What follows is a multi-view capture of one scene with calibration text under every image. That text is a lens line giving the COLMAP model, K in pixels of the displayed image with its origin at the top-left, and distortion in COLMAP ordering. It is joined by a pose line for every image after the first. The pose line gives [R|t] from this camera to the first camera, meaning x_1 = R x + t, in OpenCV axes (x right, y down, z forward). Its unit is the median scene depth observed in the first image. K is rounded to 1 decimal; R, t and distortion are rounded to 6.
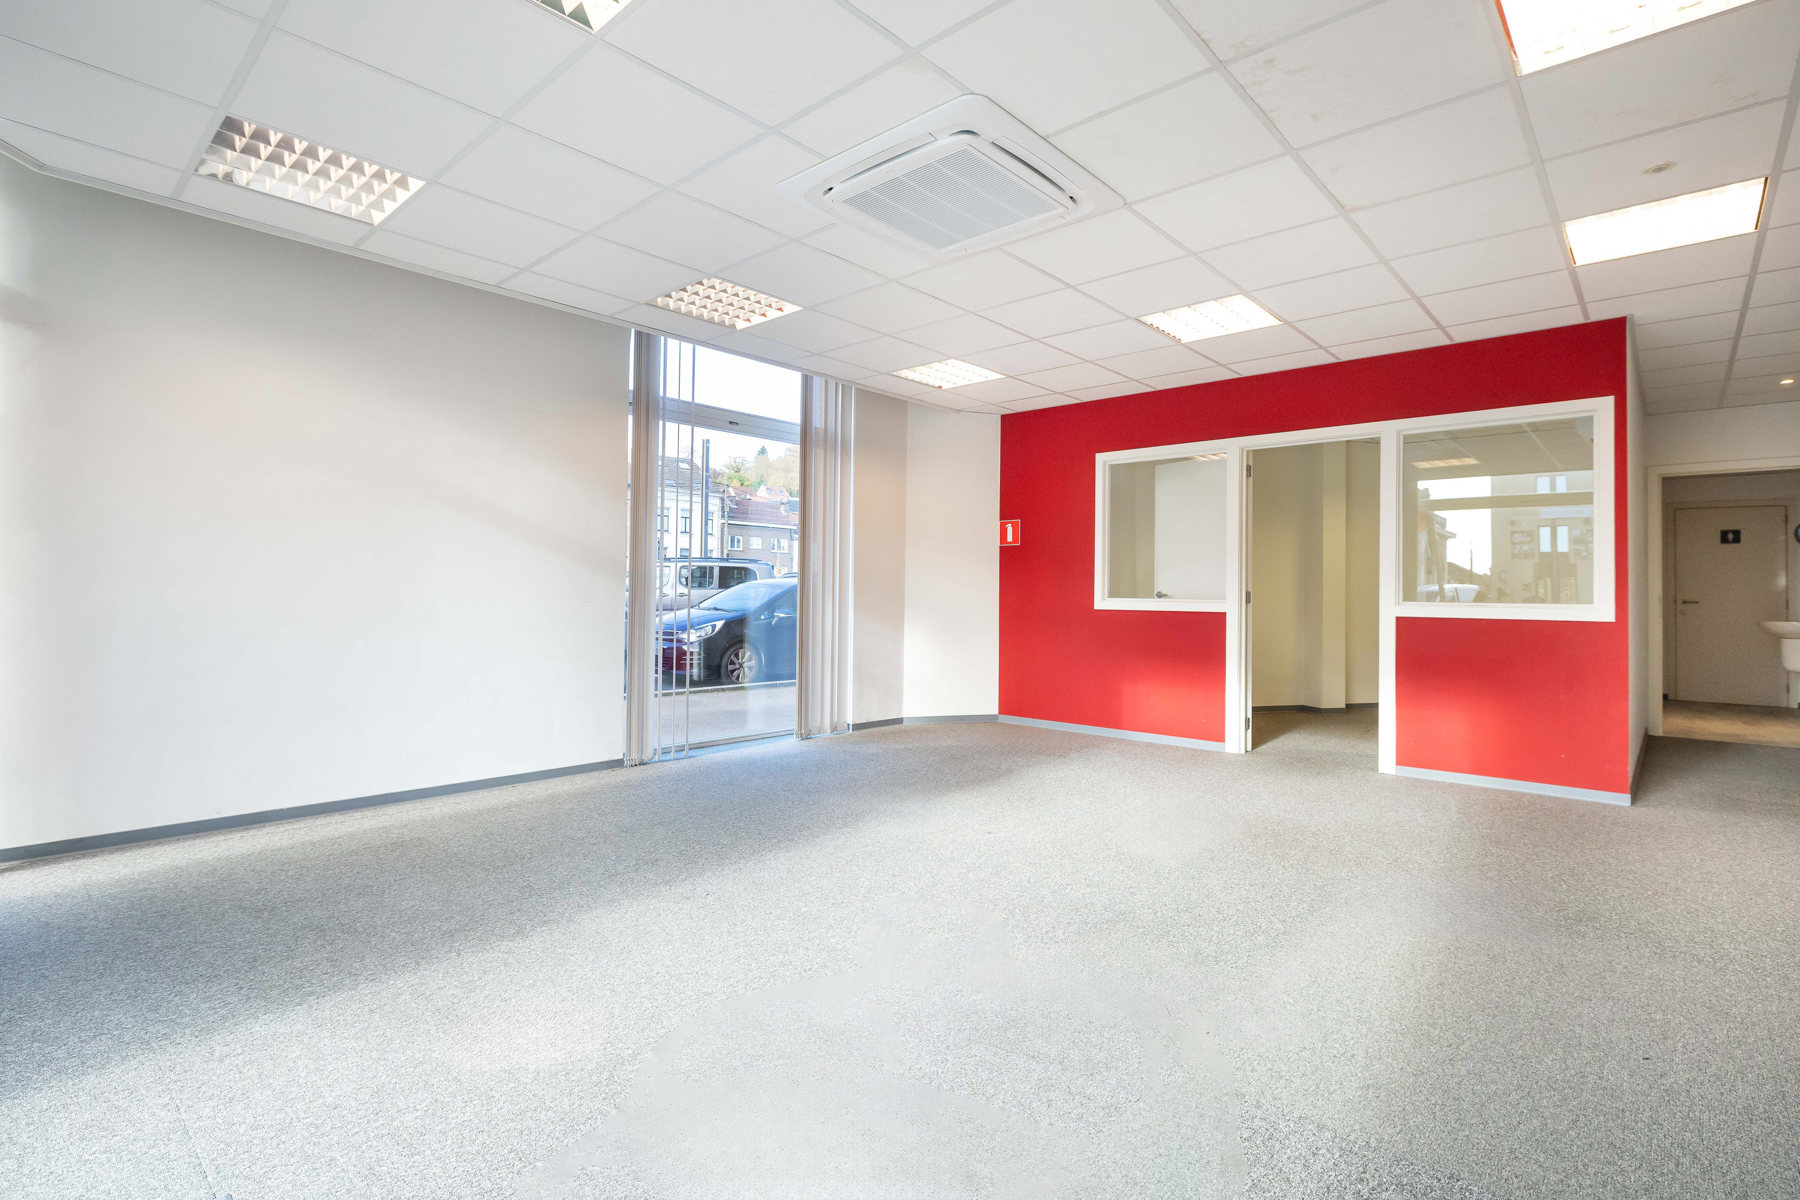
lens RADIAL K [[843.0, 0, 900.0], [0, 843.0, 600.0], [0, 0, 1]] dist [0.000313, 0.000800]
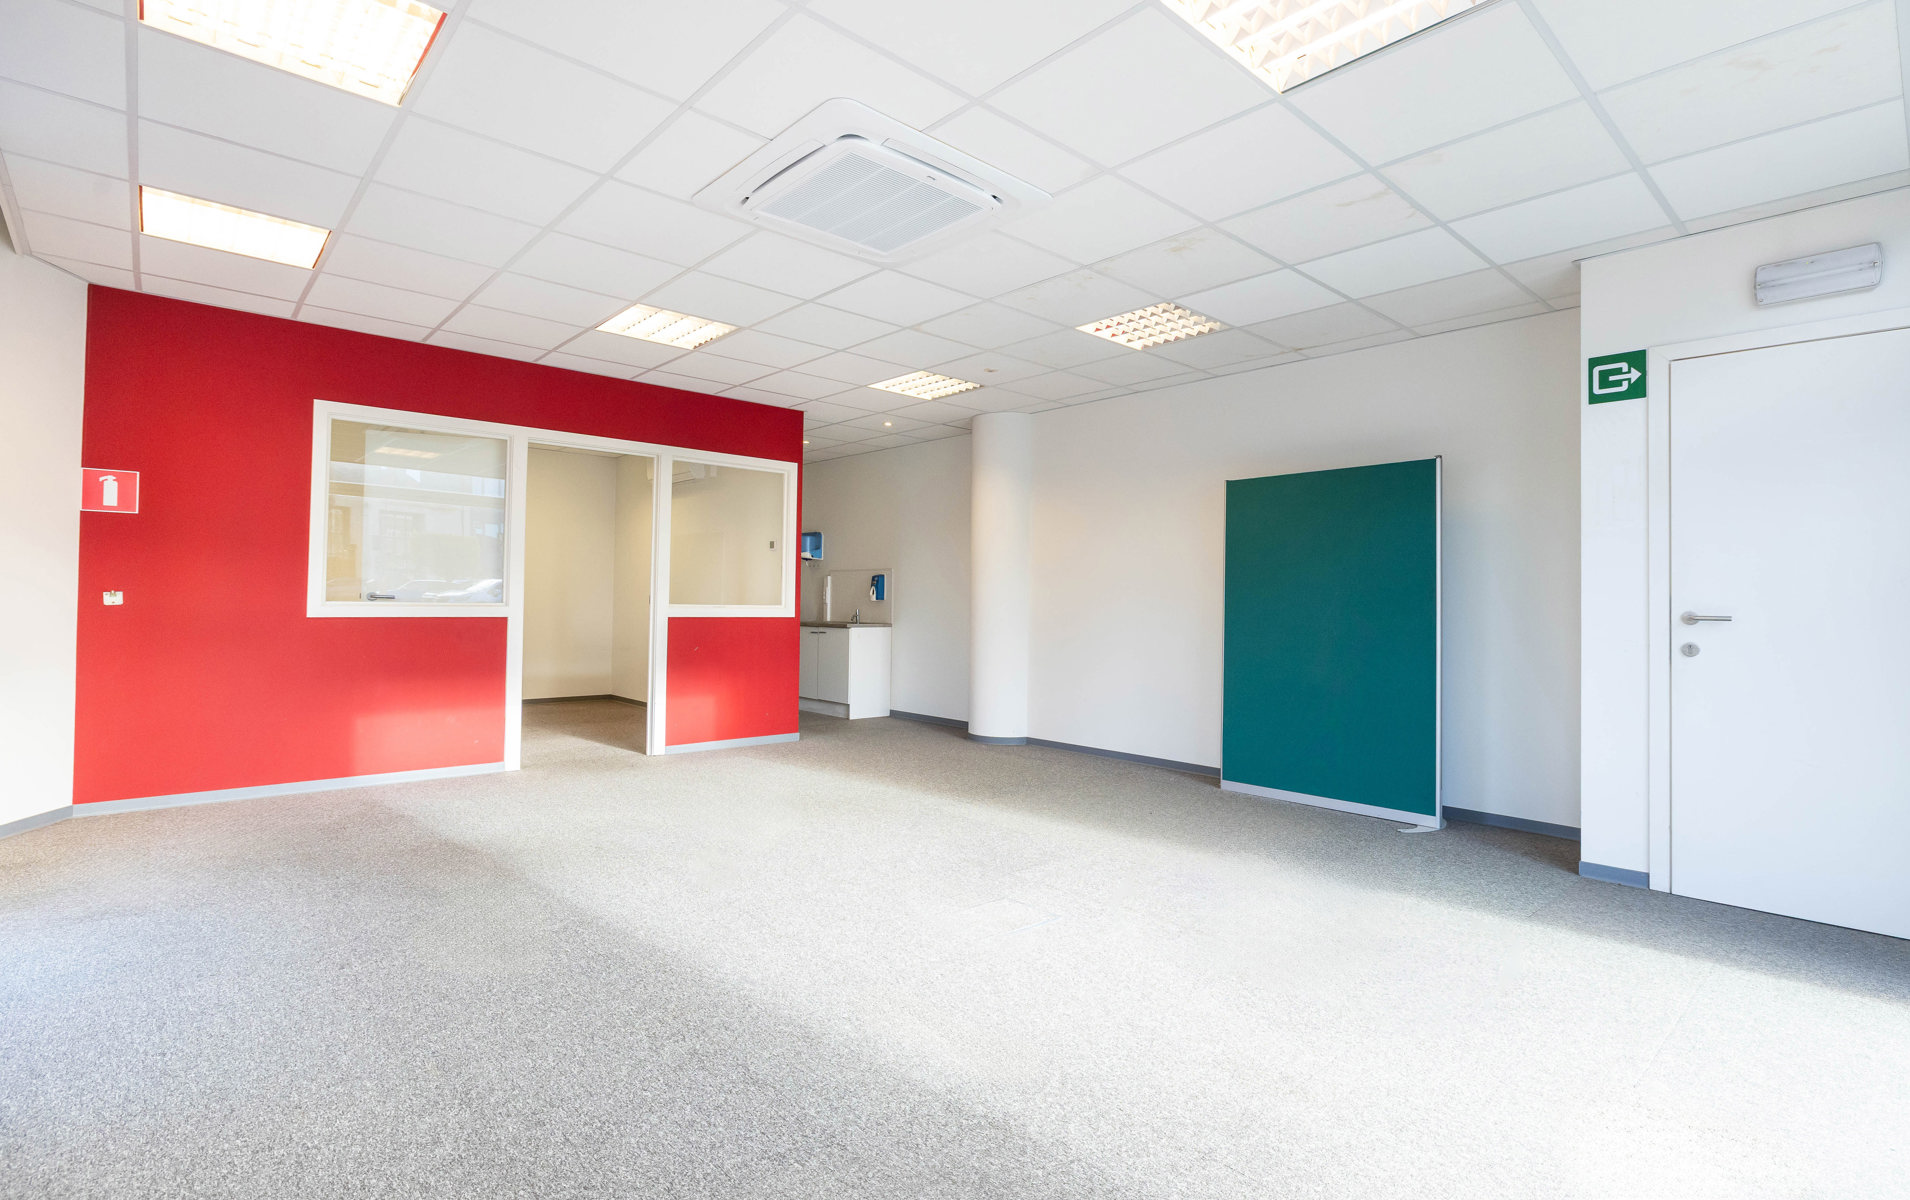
lens RADIAL K [[897.9, 0, 952.6], [0, 897.9, 589.3], [0, 0, 1]] dist [-0.023781, -0.000063]
pose [[0.099037, 0.005601, 0.995068, -0.473336], [-0.001796, 0.999984, -0.005450, -0.009832], [-0.995082, -0.001247, 0.099046, 0.395017]]
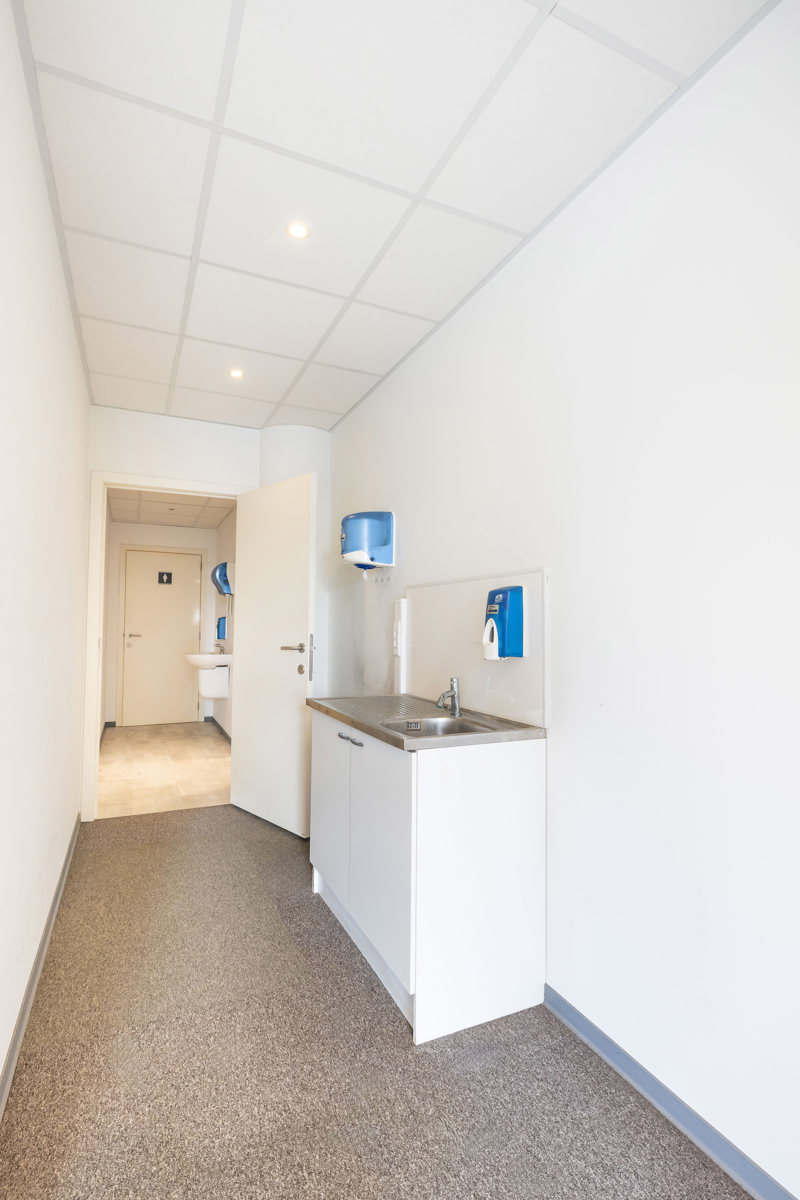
lens RADIAL K [[562.0, 0, 400.0], [0, 562.0, 600.0], [0, 0, 1]] dist [0.000313, 0.000800]
pose [[0.376969, 0.042808, 0.925236, 0.552976], [-0.004924, 0.999010, -0.044215, -0.018085], [-0.926213, 0.012111, 0.376806, 0.577550]]
